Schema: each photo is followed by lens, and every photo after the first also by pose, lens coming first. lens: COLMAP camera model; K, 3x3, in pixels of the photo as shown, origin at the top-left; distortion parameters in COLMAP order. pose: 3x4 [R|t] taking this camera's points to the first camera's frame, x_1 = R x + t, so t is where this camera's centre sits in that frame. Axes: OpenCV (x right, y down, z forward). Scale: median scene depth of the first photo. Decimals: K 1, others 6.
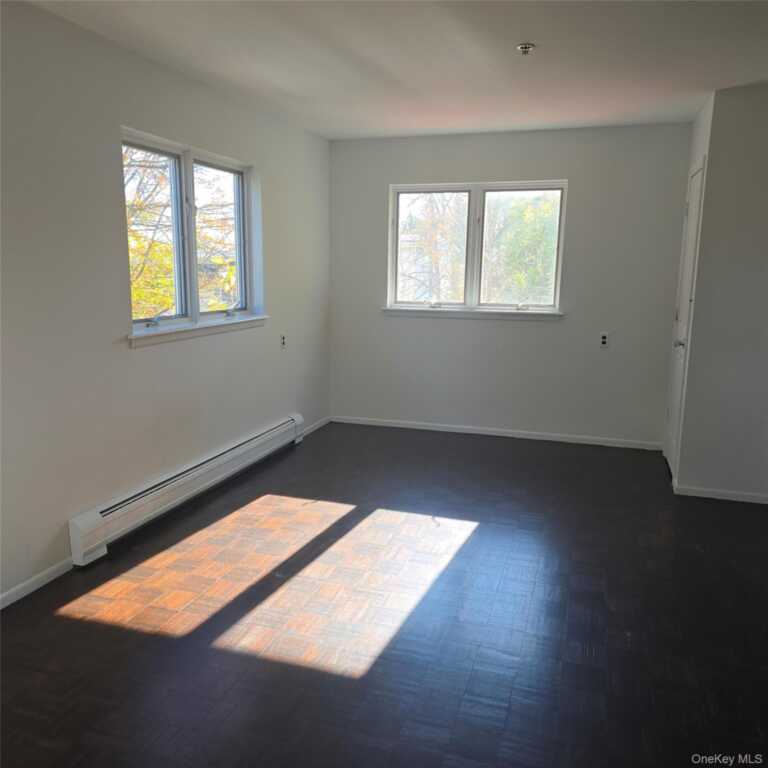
lens RADIAL K [[686.7, 0, 376.1], [0, 686.7, 376.6], [0, 0, 1]] dist [0.097628, -0.113308]
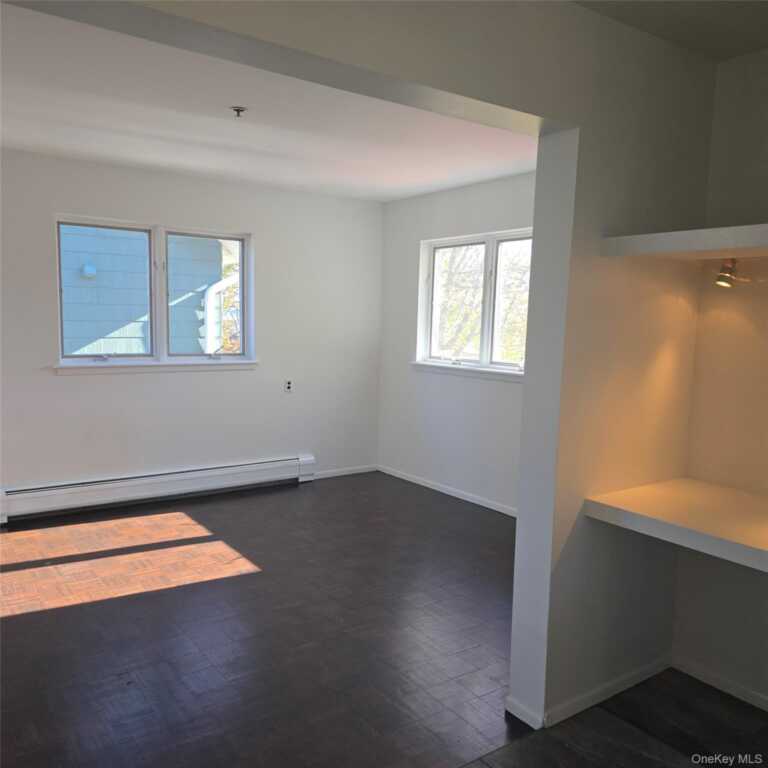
lens RADIAL K [[686.7, 0, 376.1], [0, 686.7, 376.6], [0, 0, 1]] dist [0.097628, -0.113308]
pose [[0.801830, 0.058994, -0.594634, 0.613803], [-0.110884, 0.992521, -0.051052, -0.024123], [0.587175, 0.106870, 0.802374, 0.186888]]
